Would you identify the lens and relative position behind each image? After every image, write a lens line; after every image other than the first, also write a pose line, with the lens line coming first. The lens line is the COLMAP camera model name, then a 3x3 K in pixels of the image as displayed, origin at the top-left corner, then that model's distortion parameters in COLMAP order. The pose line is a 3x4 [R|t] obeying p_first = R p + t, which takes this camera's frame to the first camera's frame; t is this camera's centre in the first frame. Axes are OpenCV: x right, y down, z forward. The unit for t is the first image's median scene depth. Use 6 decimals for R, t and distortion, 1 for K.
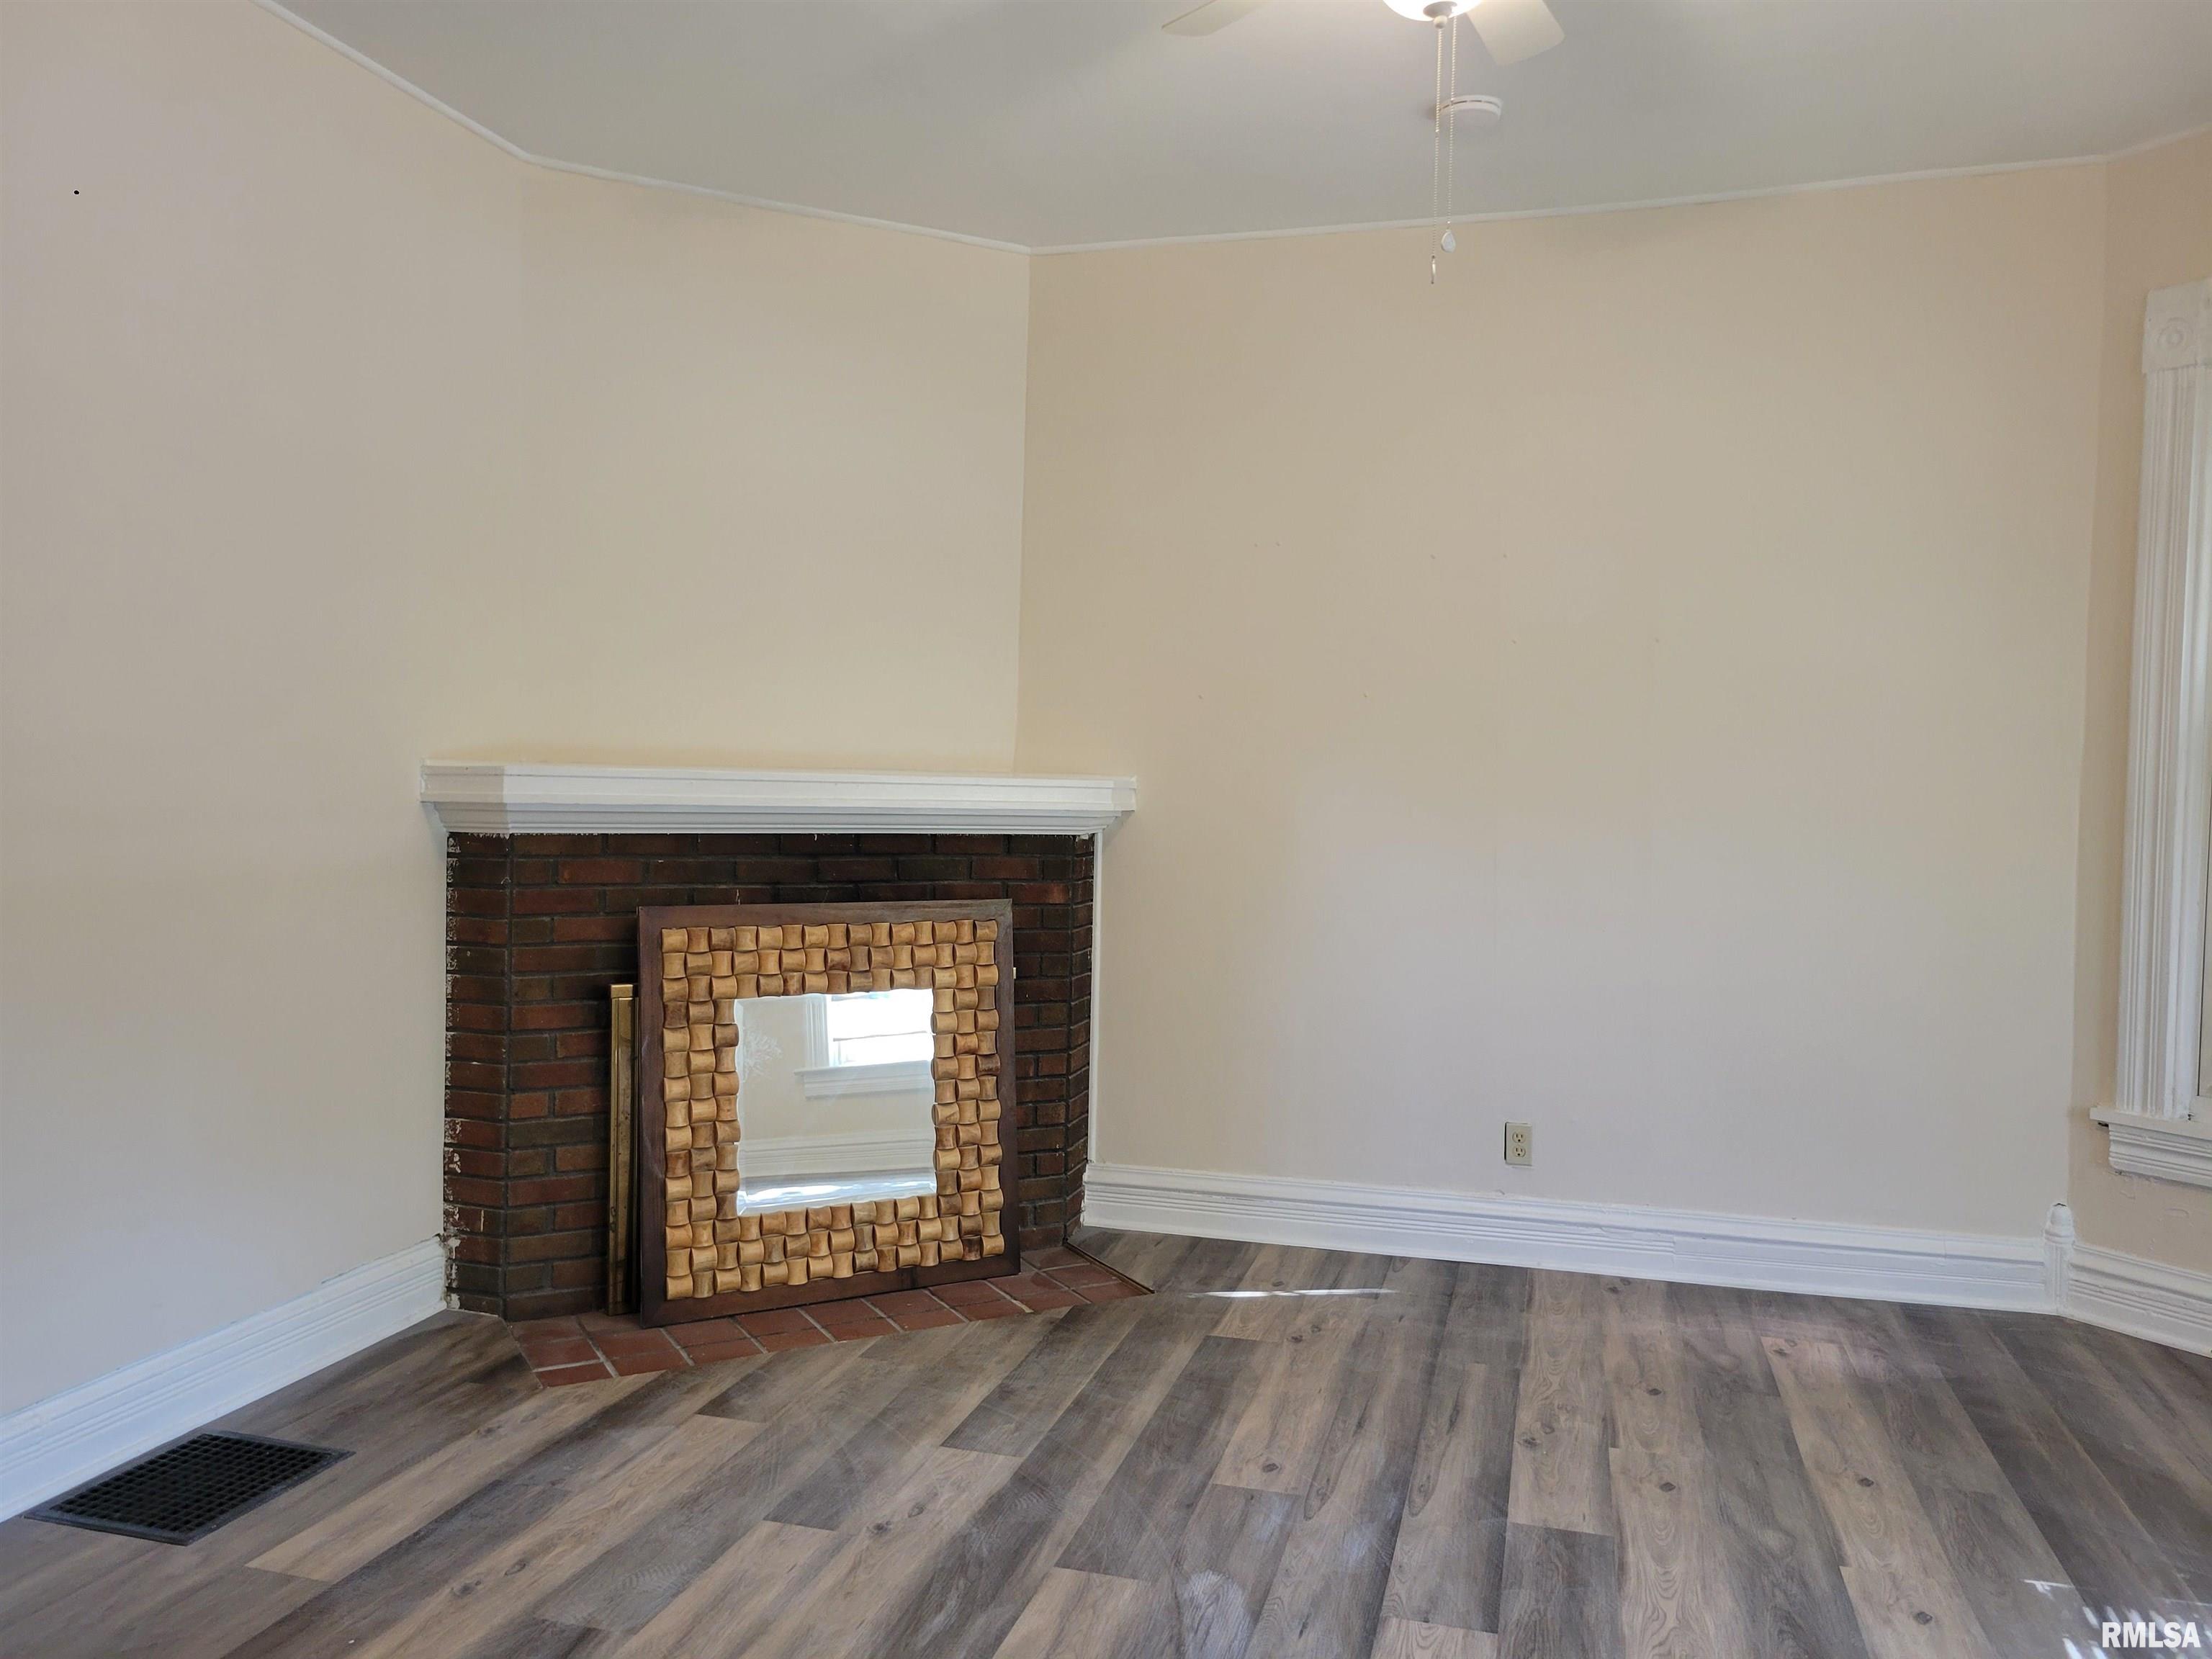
lens RADIAL K [[1652.2, 0, 1062.7], [0, 1652.2, 828.2], [0, 0, 1]] dist [0.044421, -0.020359]
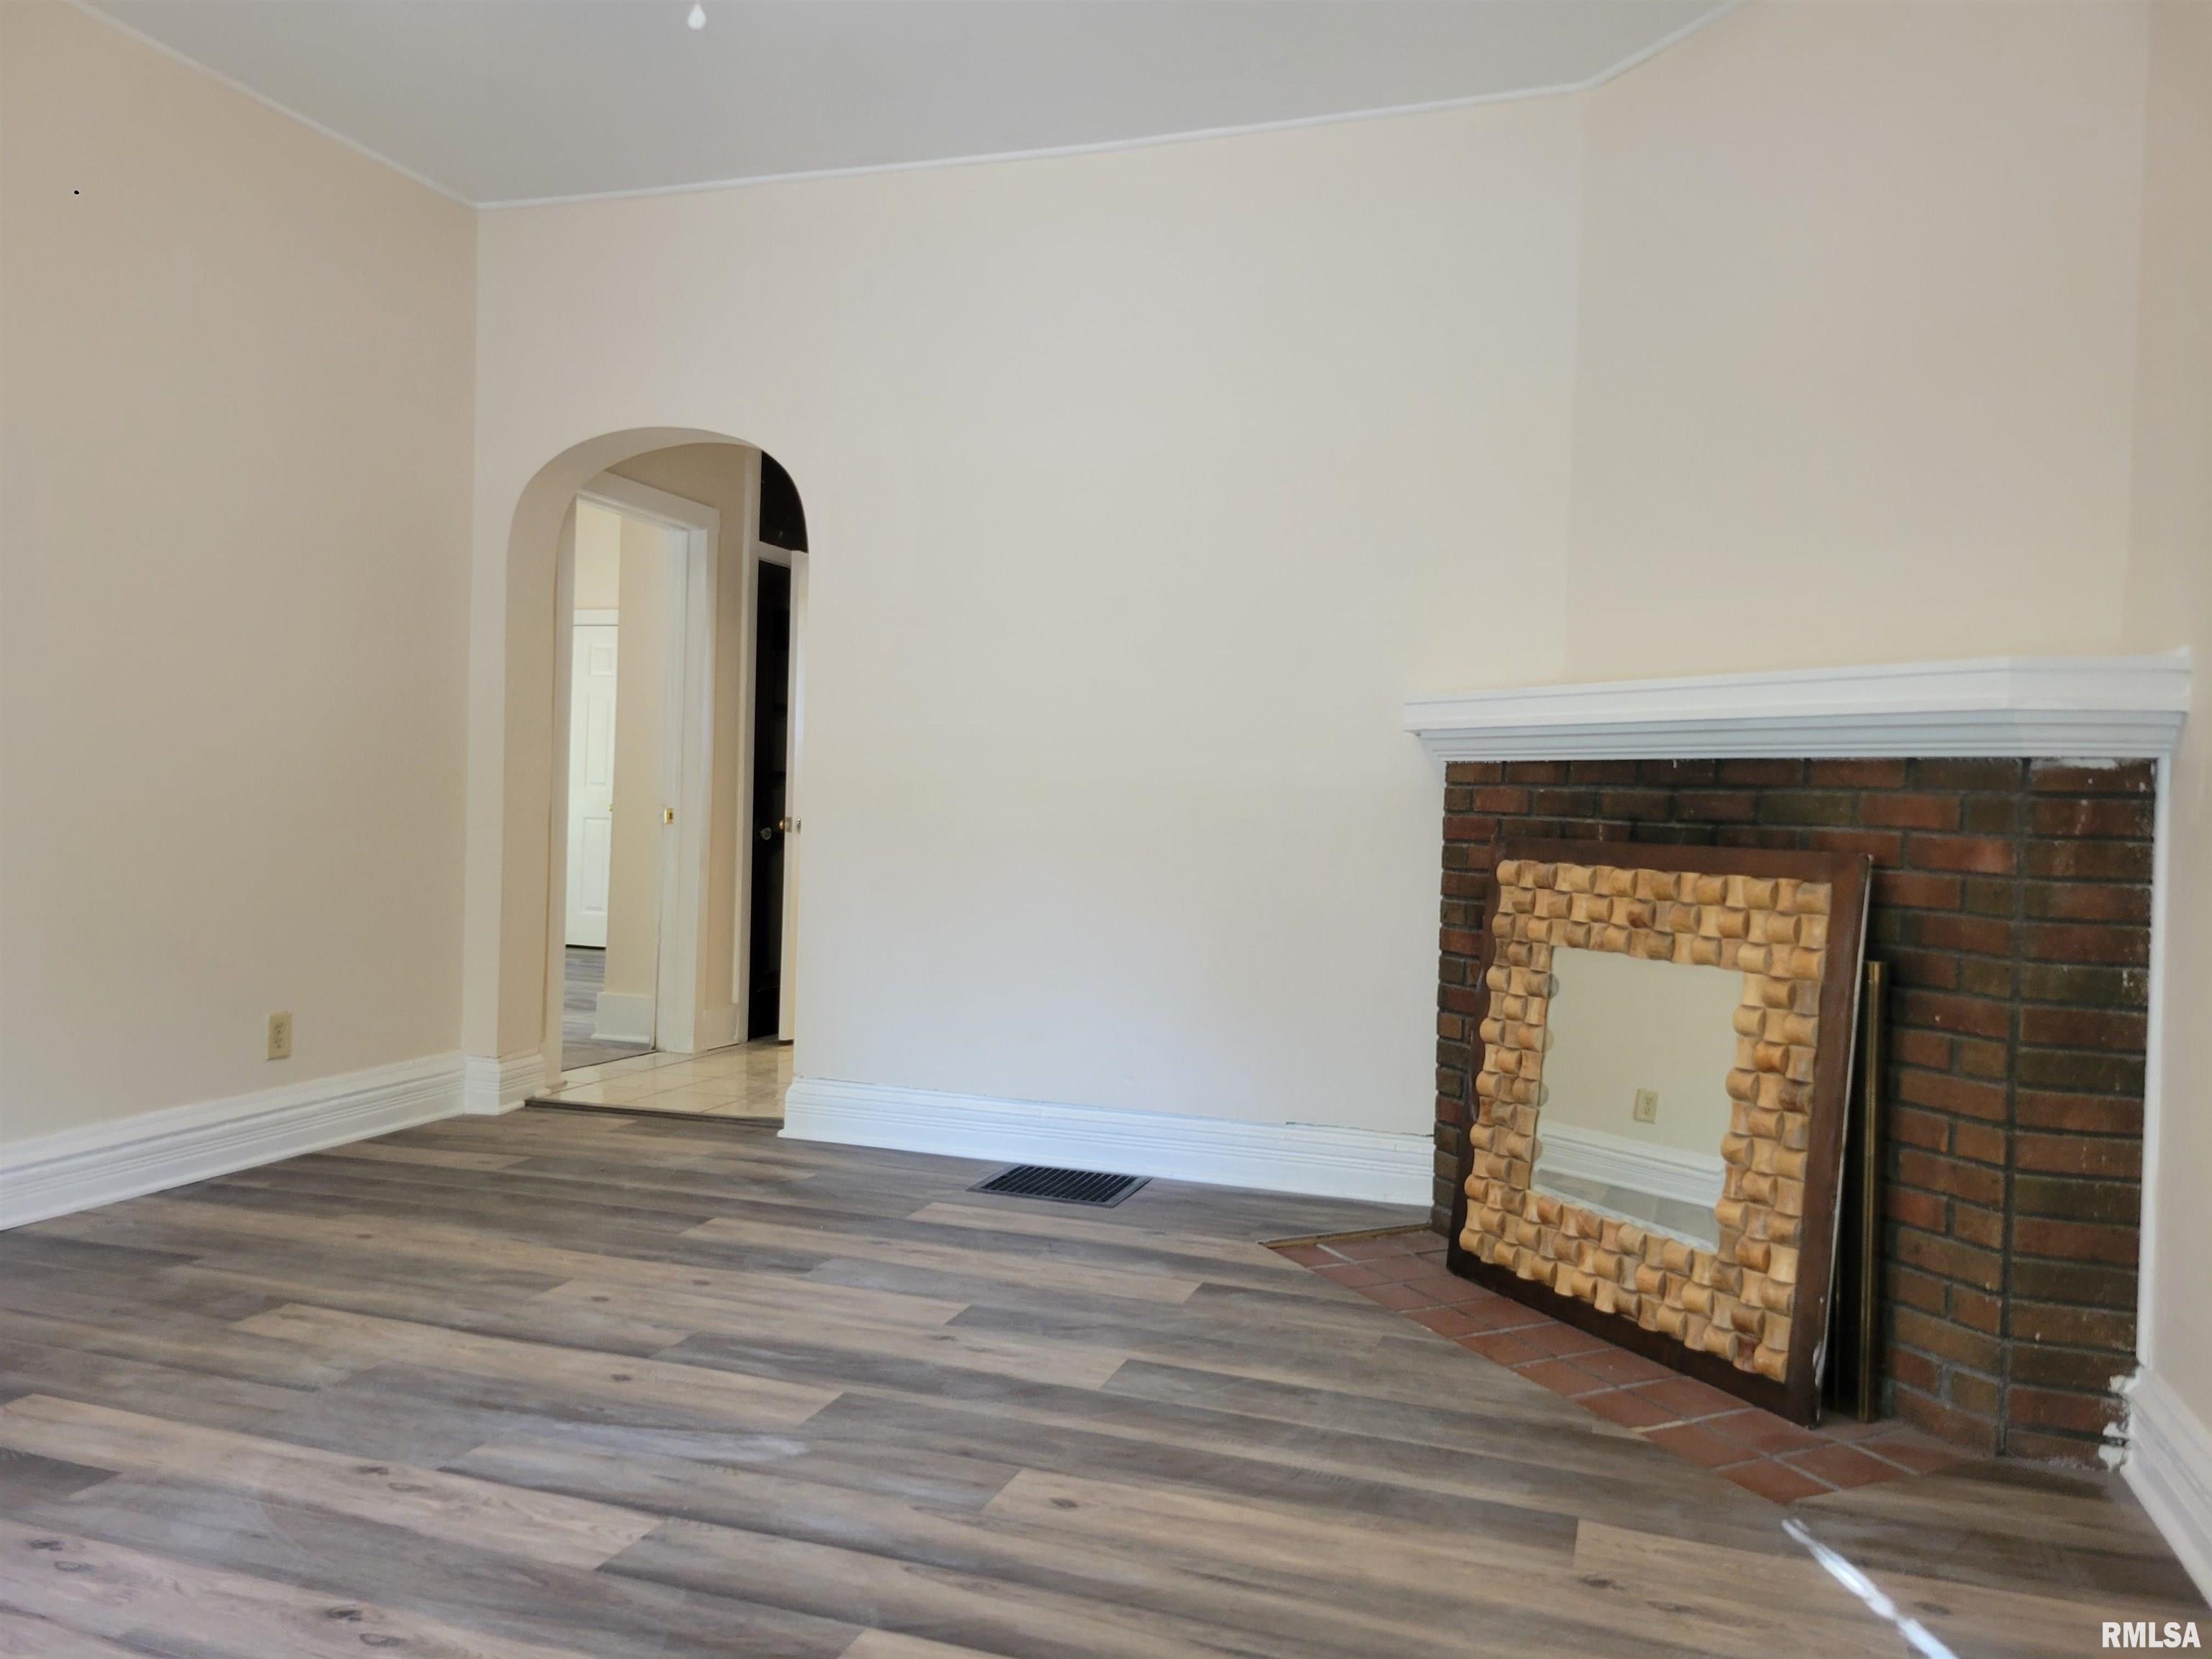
lens RADIAL K [[1652.2, 0, 1106.3], [0, 1652.2, 835.6], [0, 0, 1]] dist [0.044421, -0.020359]
pose [[-0.043470, 0.004697, -0.999044, 0.711216], [-0.057833, 0.998300, 0.007210, 0.053890], [0.997379, 0.058092, -0.043124, 0.822656]]
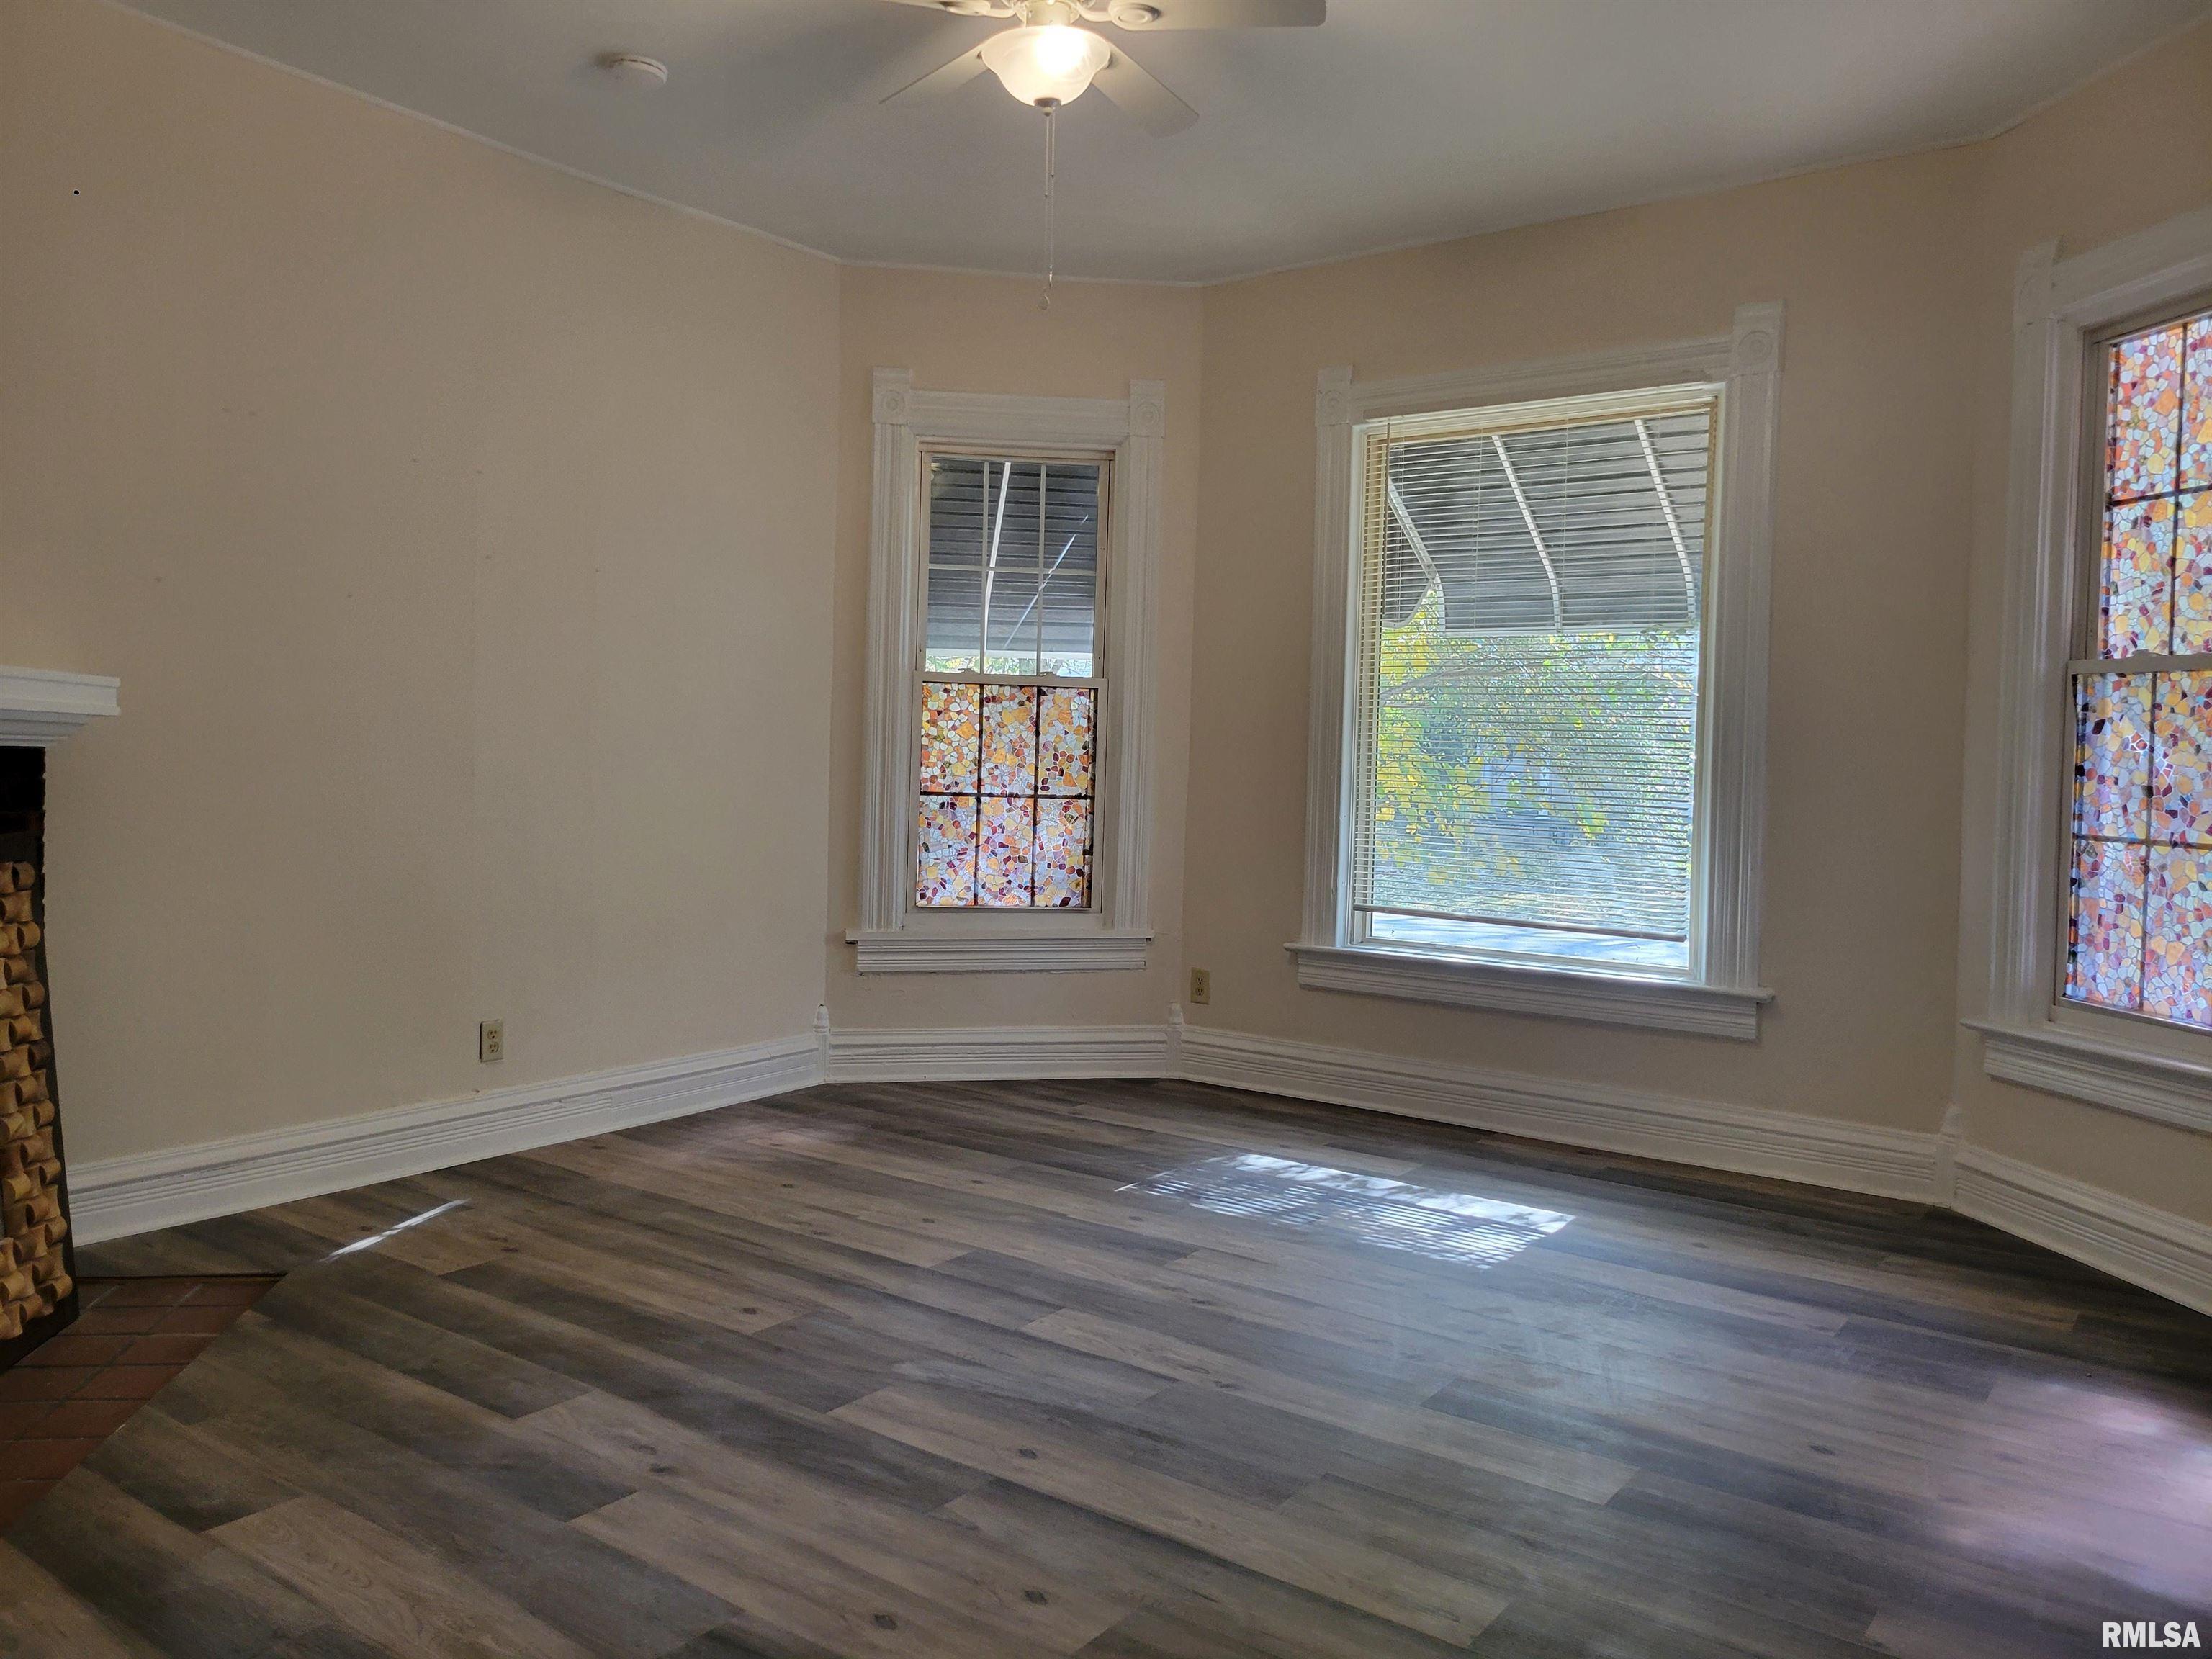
lens RADIAL K [[1652.2, 0, 1088.1], [0, 1652.2, 812.7], [0, 0, 1]] dist [0.044421, -0.020359]
pose [[0.347686, -0.041776, 0.936680, -0.645281], [0.012166, 0.999124, 0.040046, 0.011429], [-0.937532, -0.002528, 0.347890, 0.325440]]
